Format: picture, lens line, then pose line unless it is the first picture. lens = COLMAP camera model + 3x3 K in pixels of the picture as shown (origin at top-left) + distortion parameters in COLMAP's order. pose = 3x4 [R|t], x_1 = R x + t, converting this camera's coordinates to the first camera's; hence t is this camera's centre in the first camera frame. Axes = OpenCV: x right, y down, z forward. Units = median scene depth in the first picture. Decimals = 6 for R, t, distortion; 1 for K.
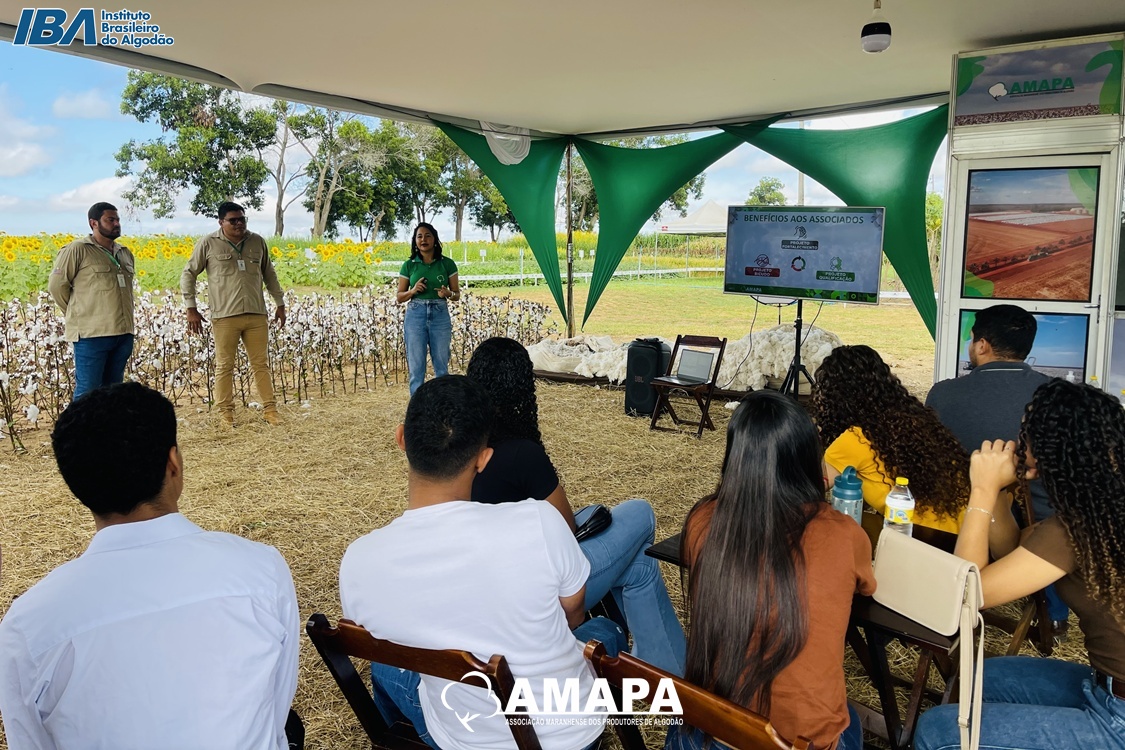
lens RADIAL K [[851.8, 0, 563.2], [0, 851.8, 325.9], [0, 0, 1]] dist [0.066984, -0.096939]
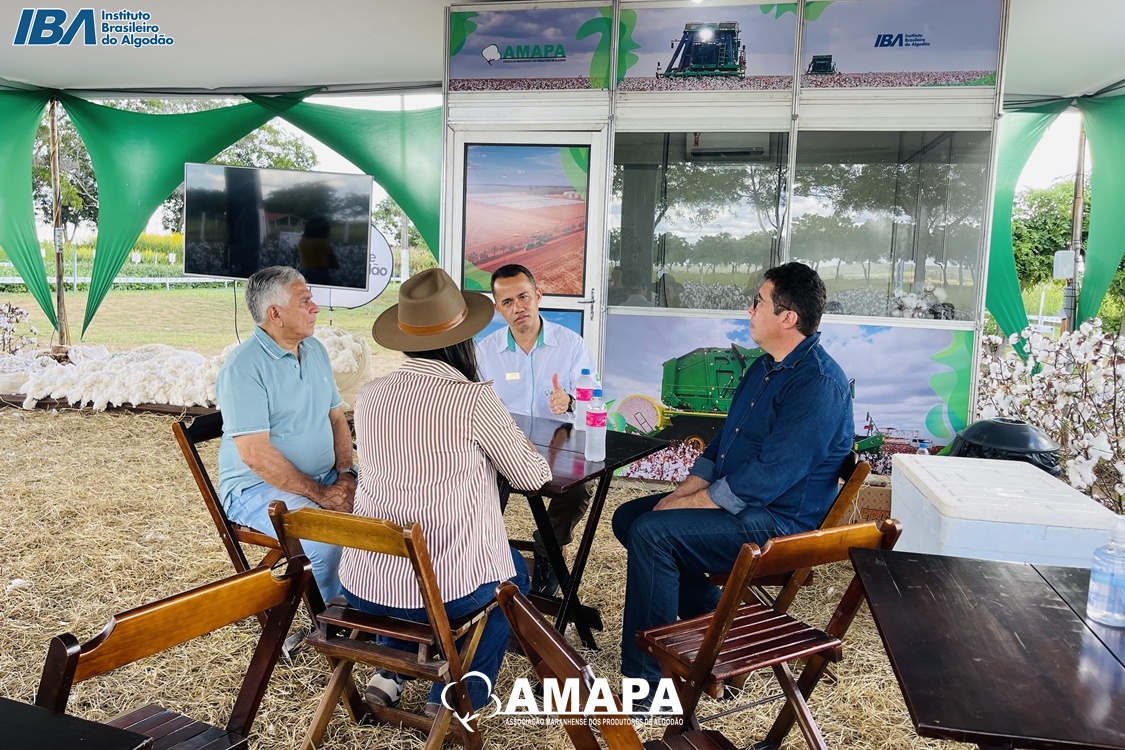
lens RADIAL K [[851.8, 0, 563.2], [0, 851.8, 325.9], [0, 0, 1]] dist [0.066984, -0.096939]
pose [[0.912254, -0.001658, 0.409622, 0.210955], [0.008121, 0.999868, -0.014040, 0.014962], [-0.409545, 0.016135, 0.912147, 0.180053]]
